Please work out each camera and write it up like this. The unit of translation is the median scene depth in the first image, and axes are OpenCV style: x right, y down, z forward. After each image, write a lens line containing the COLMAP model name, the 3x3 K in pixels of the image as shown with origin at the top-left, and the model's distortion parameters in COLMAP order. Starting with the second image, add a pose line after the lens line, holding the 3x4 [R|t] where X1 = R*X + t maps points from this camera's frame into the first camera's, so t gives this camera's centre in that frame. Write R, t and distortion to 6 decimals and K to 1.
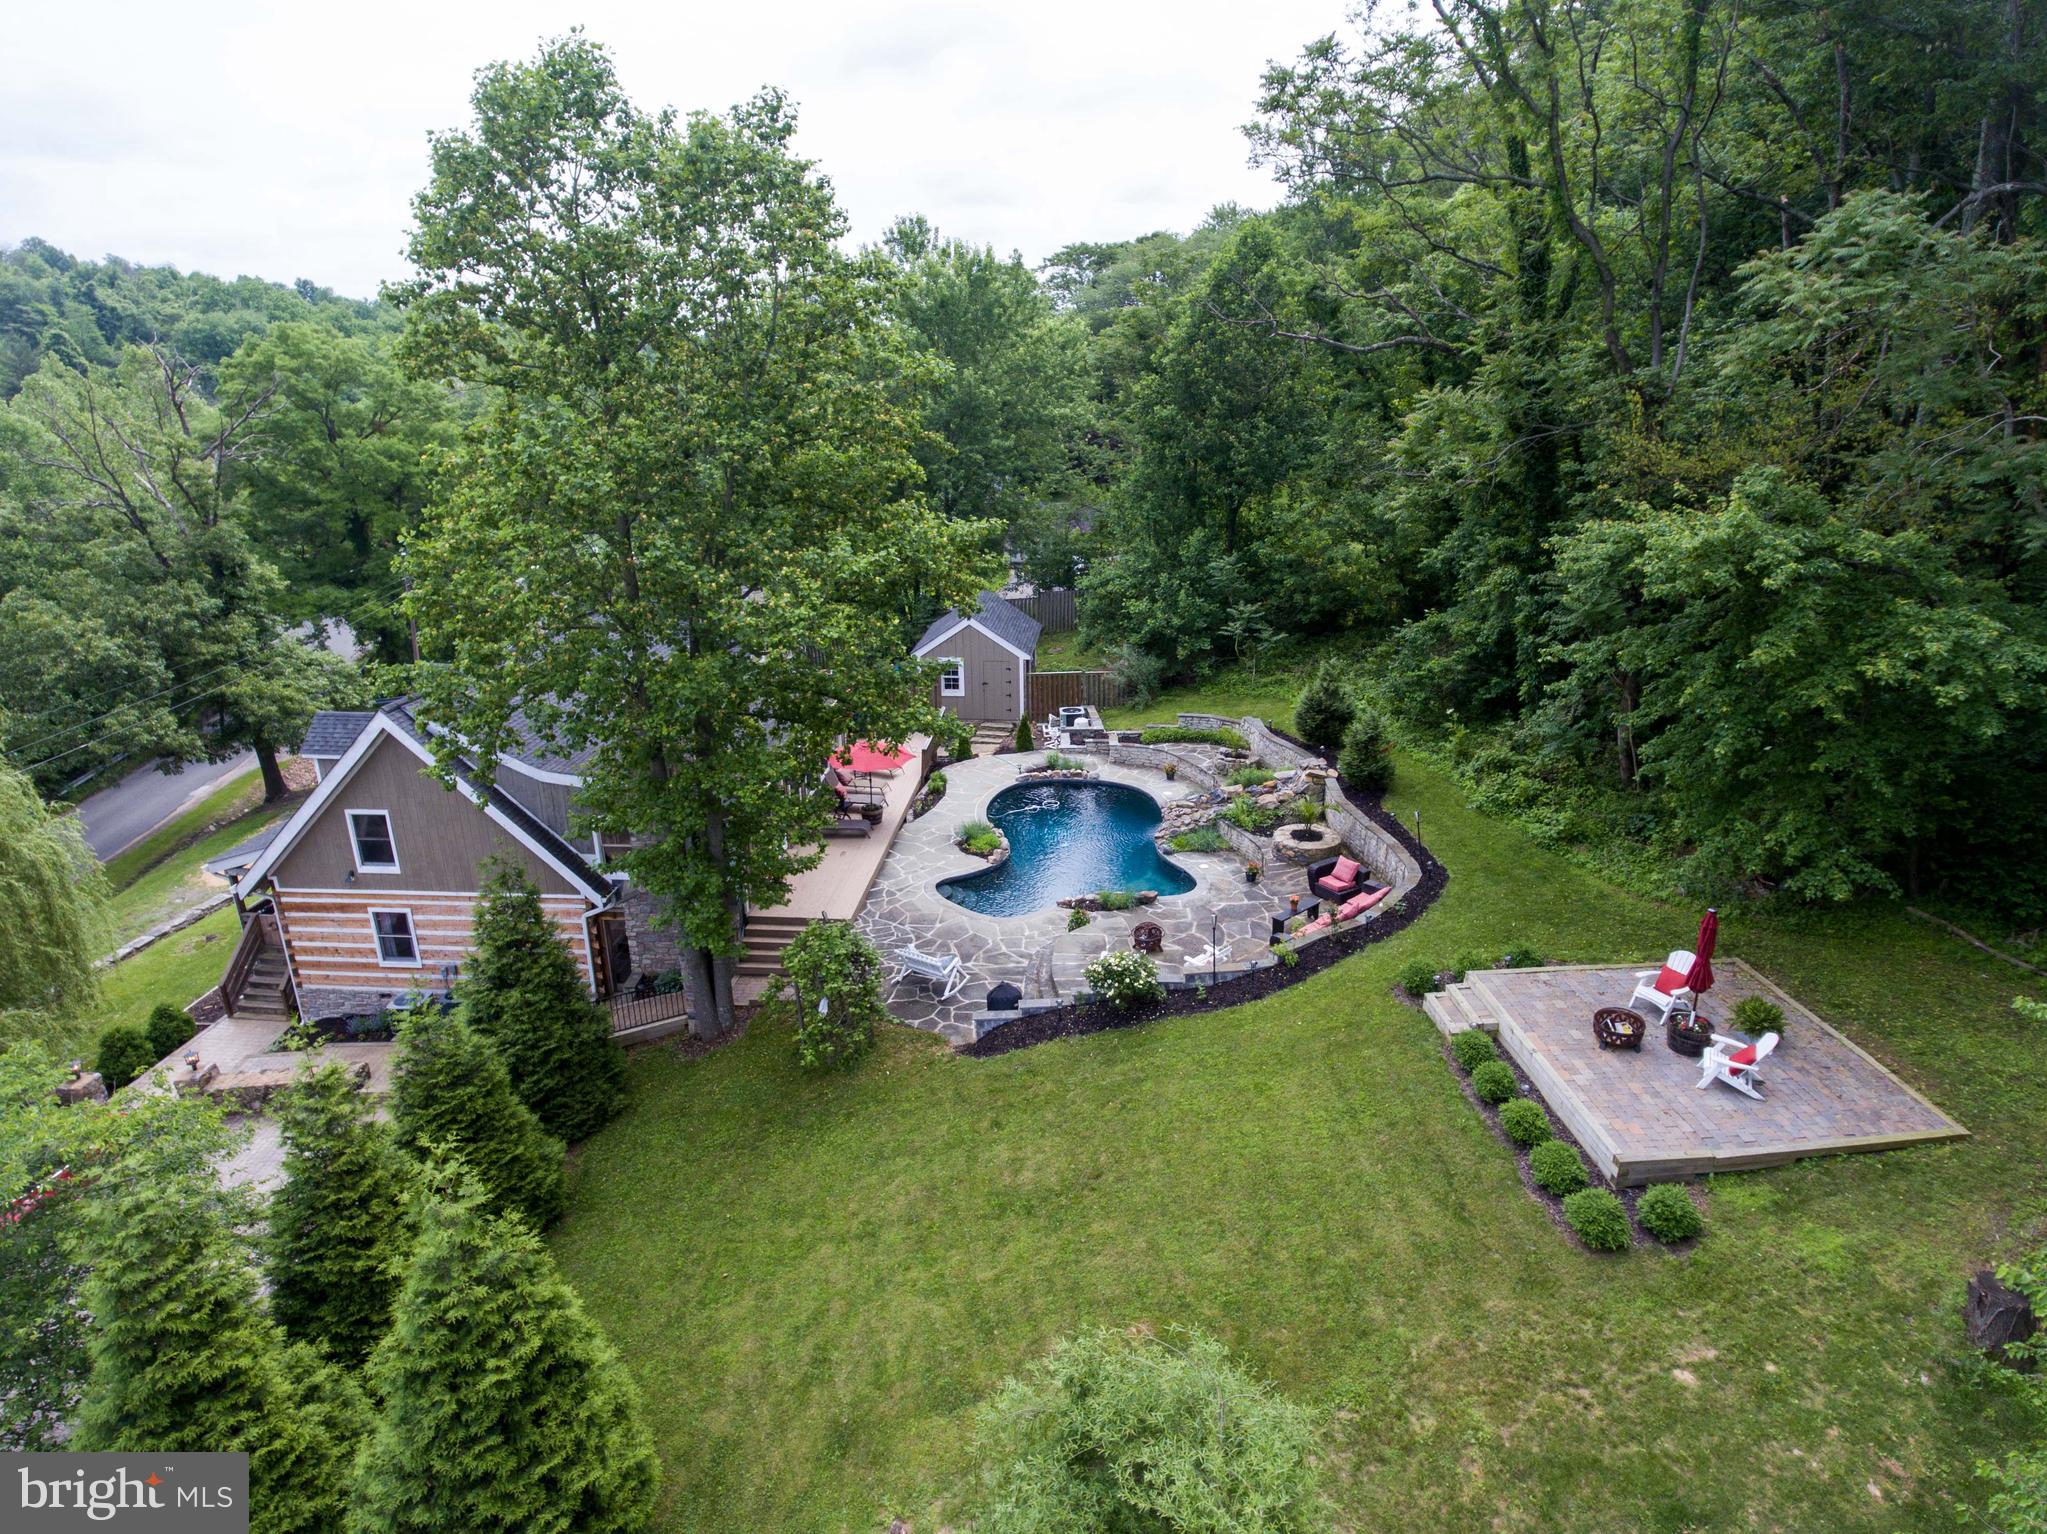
lens RADIAL K [[1252.4, 0, 1031.5], [0, 1252.4, 754.6], [0, 0, 1]] dist [-0.000291, 0.000586]
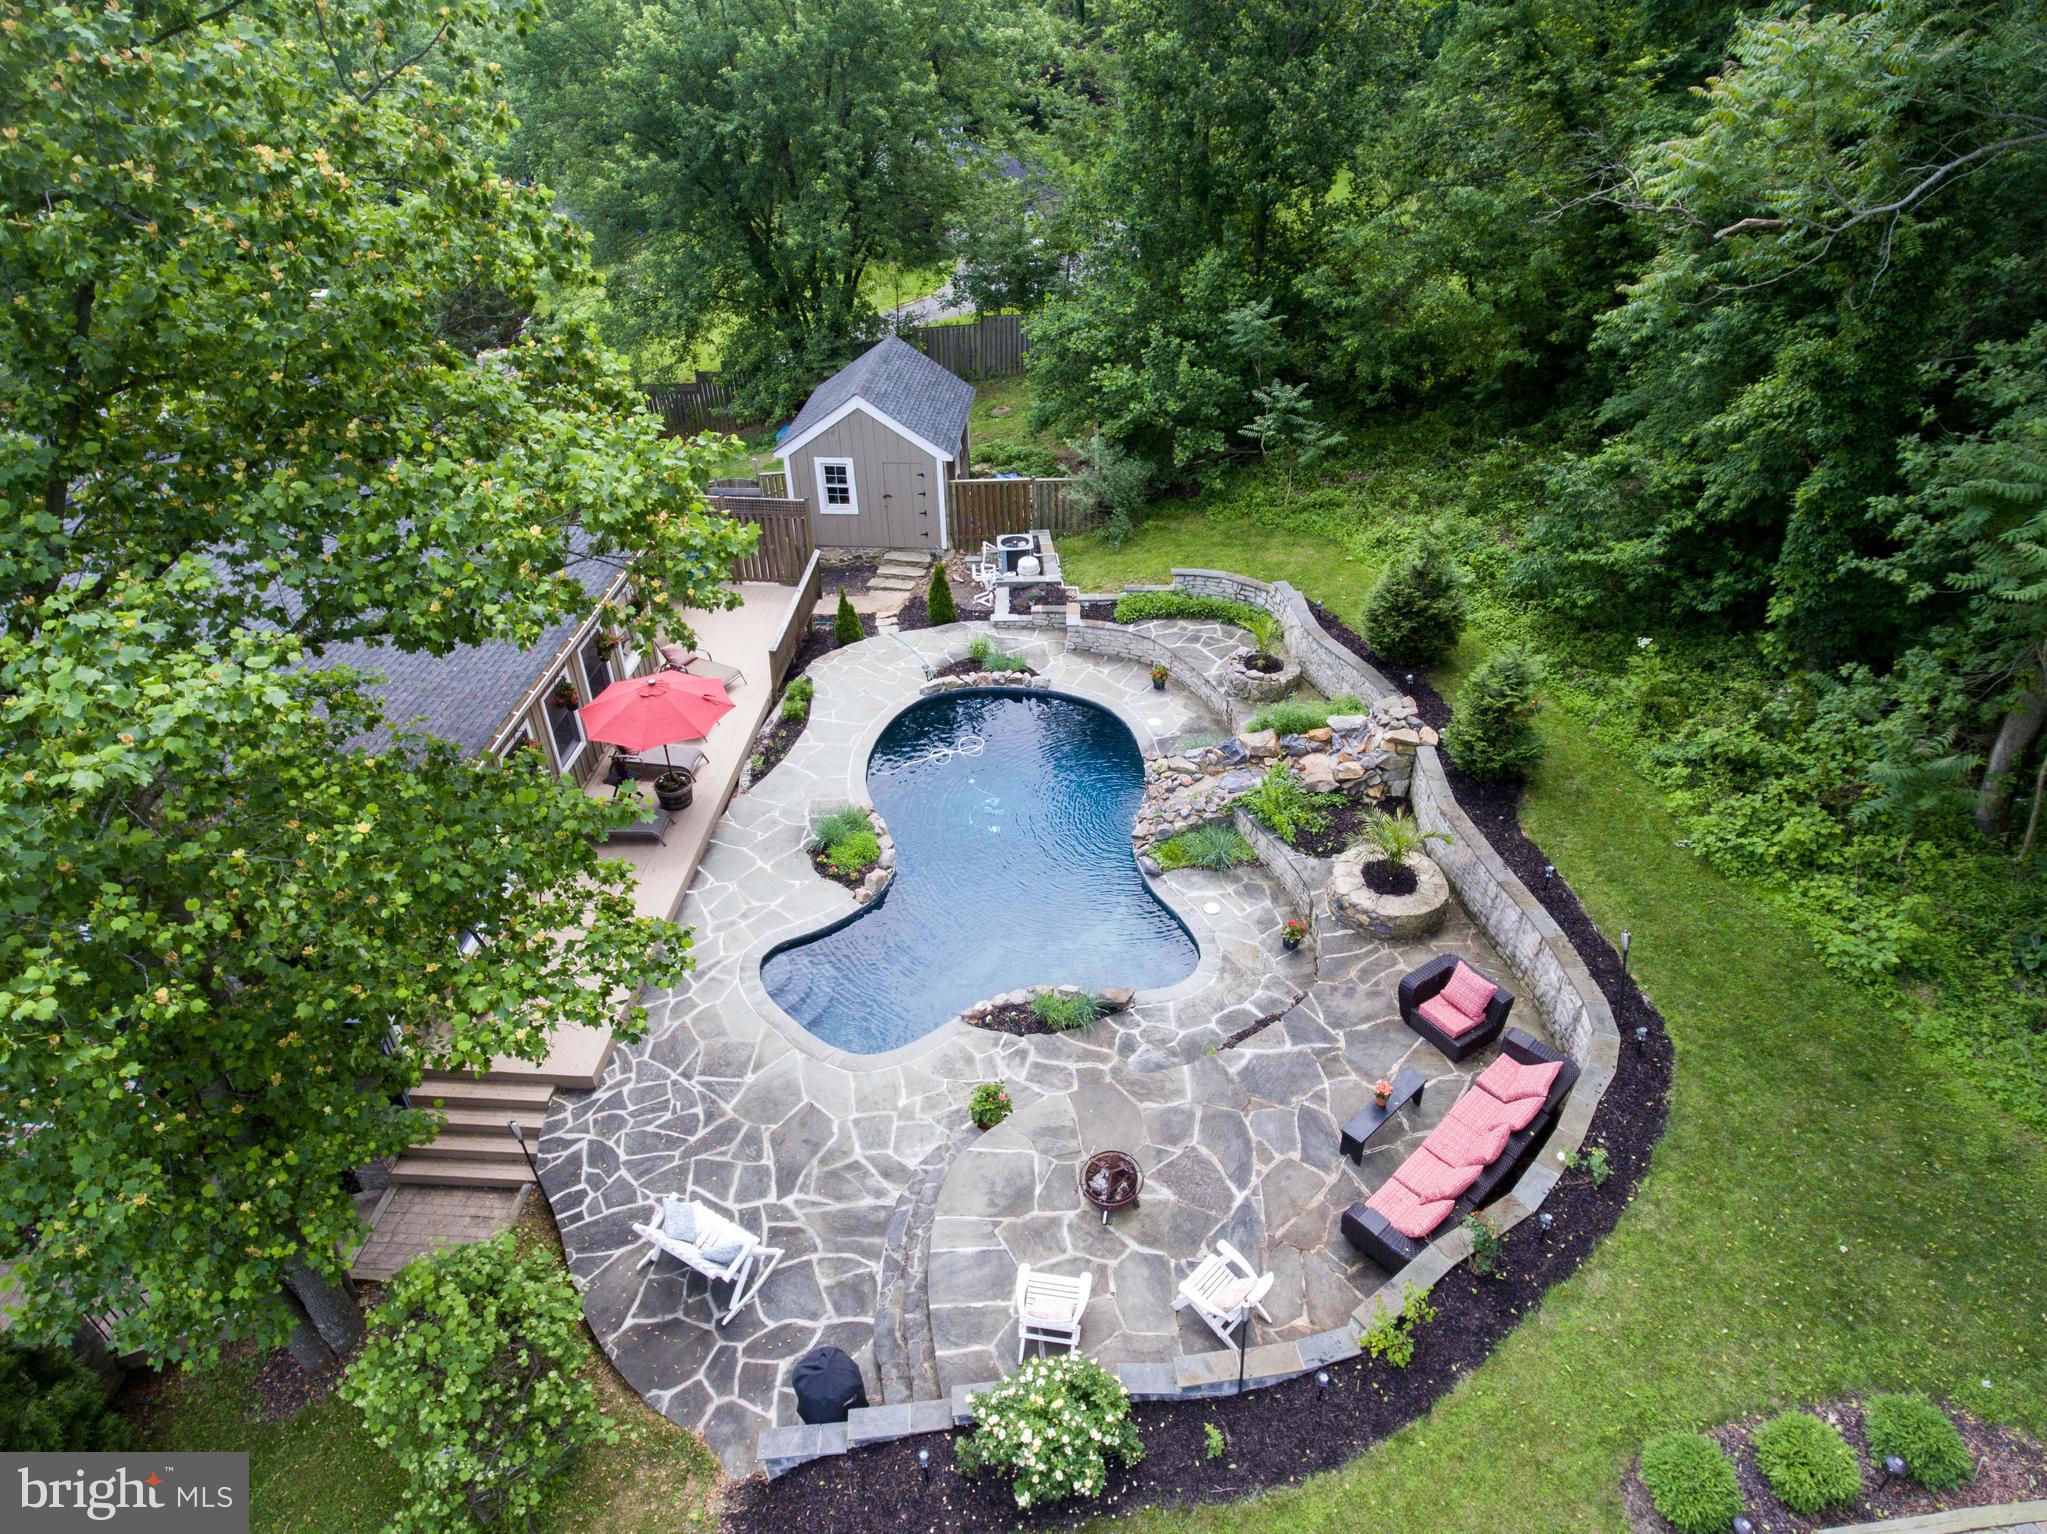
lens RADIAL K [[1224.7, 0, 1040.1], [0, 1224.7, 755.3], [0, 0, 1]] dist [0.003595, 0.001320]
pose [[0.999829, -0.010155, 0.015445, 0.042404], [0.005476, 0.960792, 0.277218, -0.133027], [-0.017655, -0.277086, 0.960683, 0.413896]]
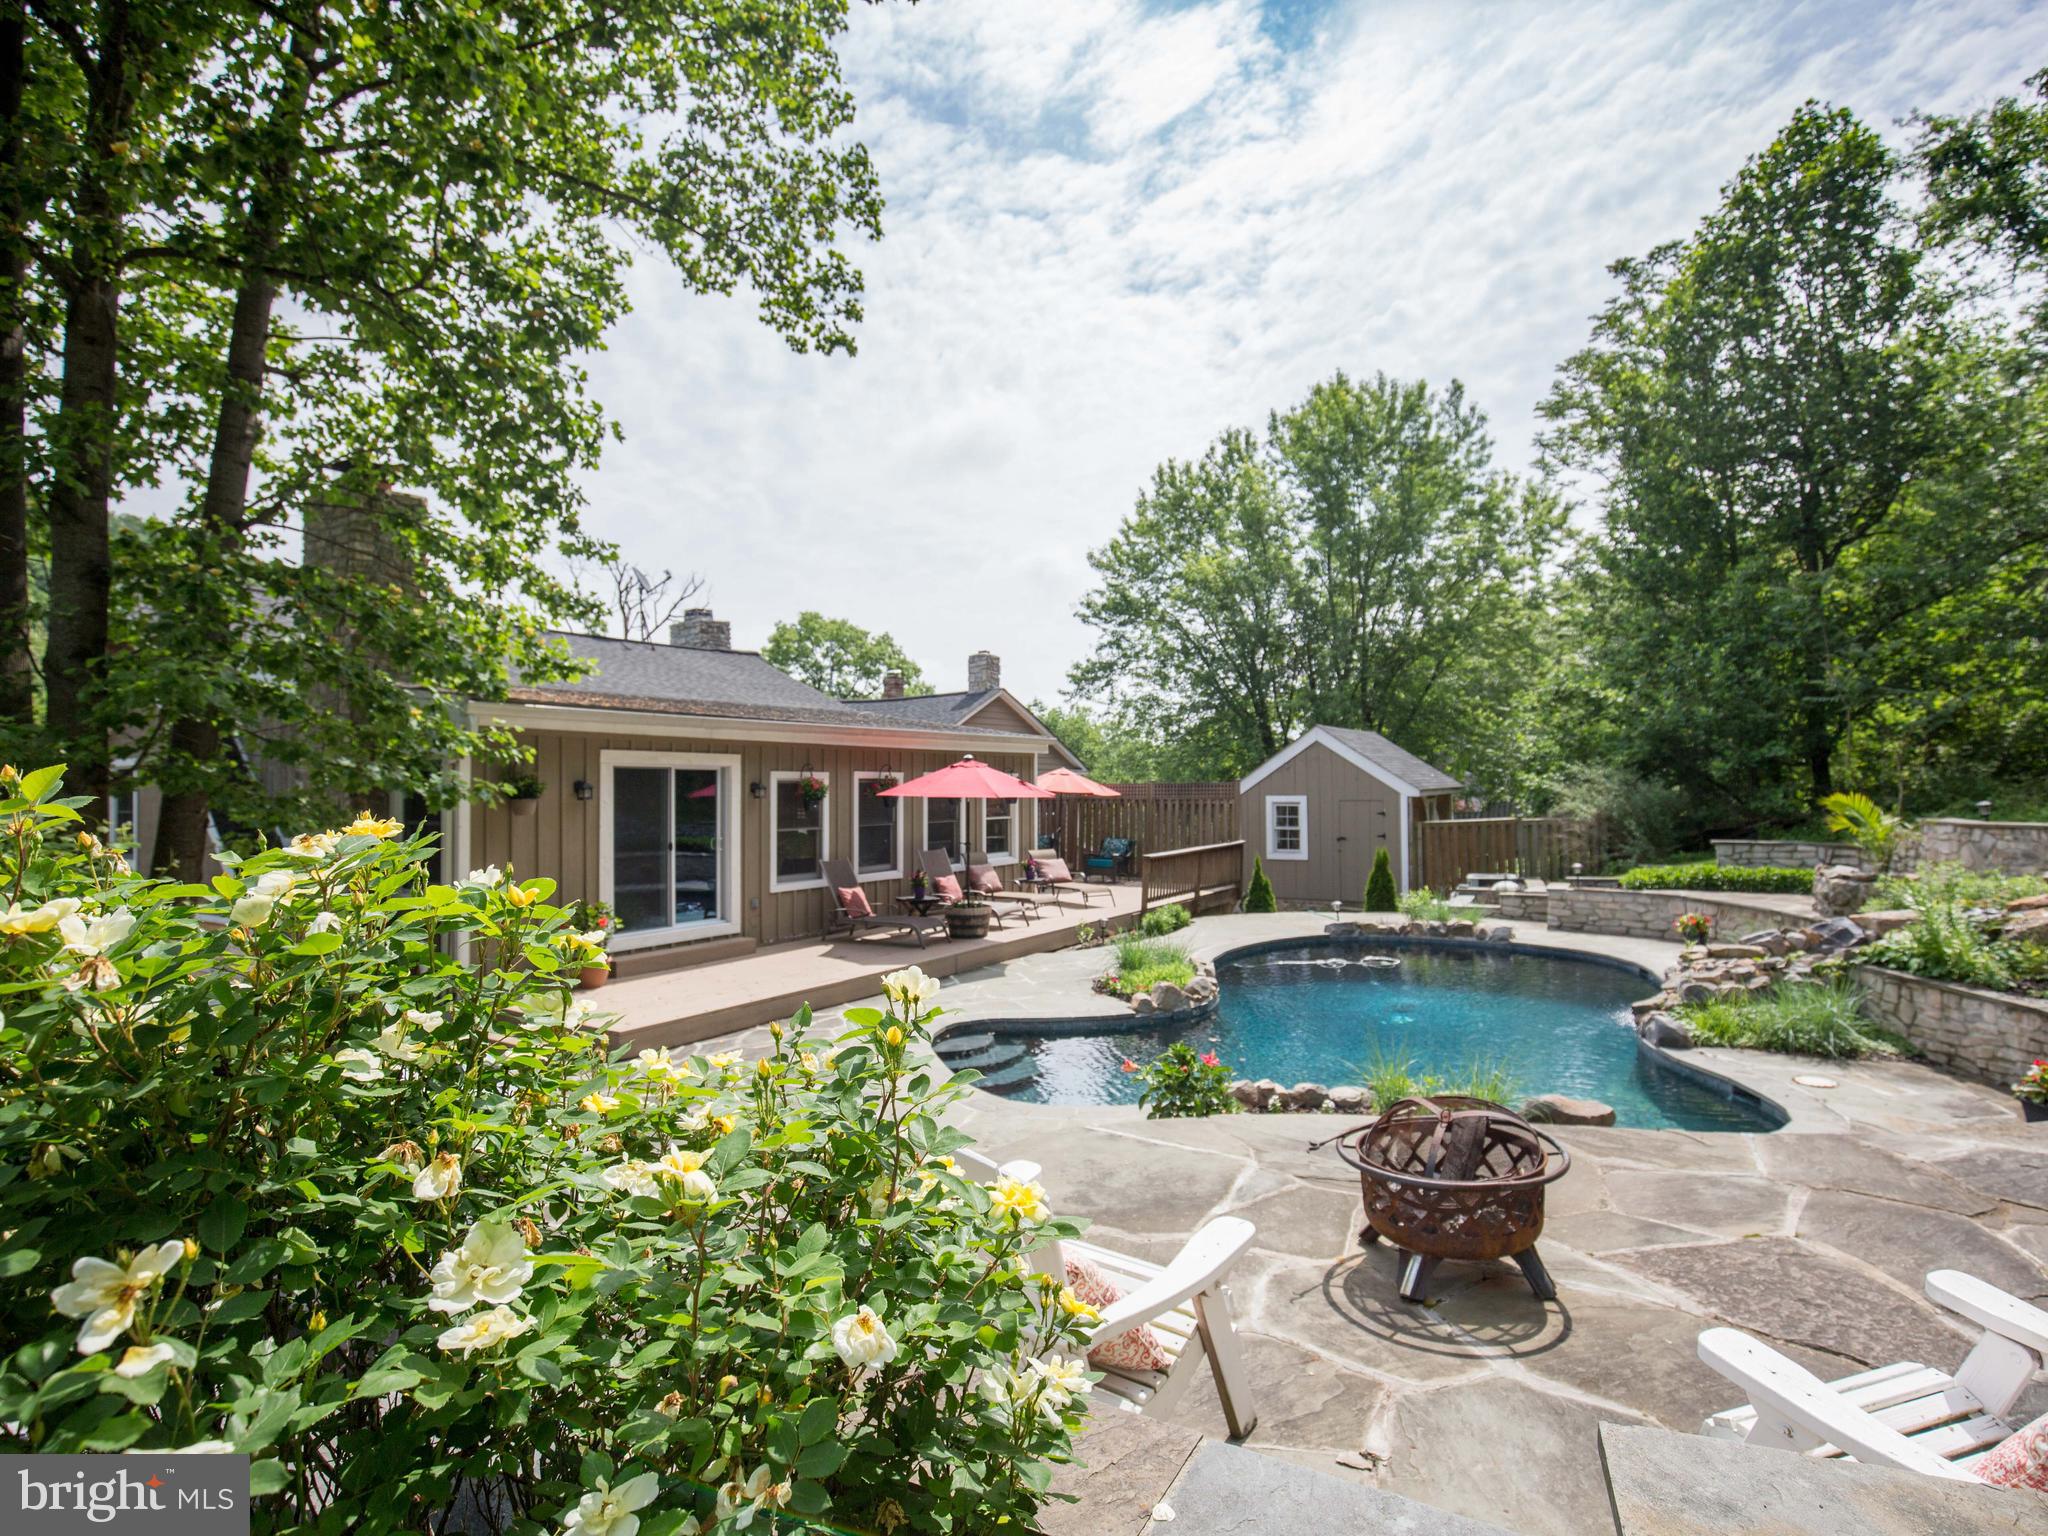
lens RADIAL K [[1042.4, 0, 1029.2], [0, 1042.4, 763.7], [0, 0, 1]] dist [-0.032190, 0.001128]
pose [[0.883978, -0.009662, -0.467429, 0.081175], [-0.152306, 0.939297, -0.307449, 0.109109], [0.442025, 0.342970, 0.828846, 0.642357]]
